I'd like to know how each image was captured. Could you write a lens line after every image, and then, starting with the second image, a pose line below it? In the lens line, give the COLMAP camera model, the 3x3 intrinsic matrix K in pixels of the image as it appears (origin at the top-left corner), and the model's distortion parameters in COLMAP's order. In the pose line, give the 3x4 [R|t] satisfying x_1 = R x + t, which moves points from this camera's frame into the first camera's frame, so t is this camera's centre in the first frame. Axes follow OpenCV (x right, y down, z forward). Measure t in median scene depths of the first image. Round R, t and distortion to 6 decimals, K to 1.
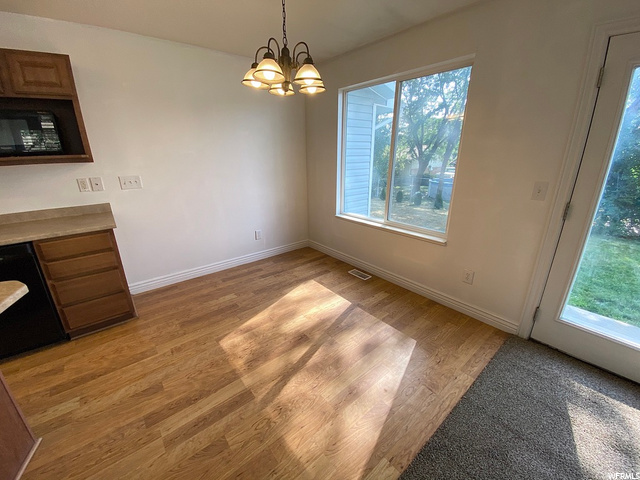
lens RADIAL K [[262.0, 0, 323.1], [0, 262.0, 243.6], [0, 0, 1]] dist [-0.028361, -0.004032]
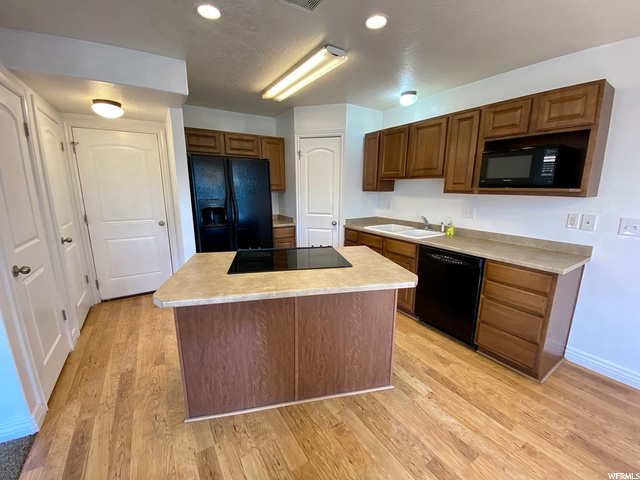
lens RADIAL K [[262.0, 0, 324.0], [0, 262.0, 241.3], [0, 0, 1]] dist [-0.028361, -0.004032]
pose [[-0.164903, 0.198096, -0.966212, 0.097111], [-0.322284, 0.915028, 0.242606, -0.118240], [0.932170, 0.351401, -0.087048, 0.335896]]
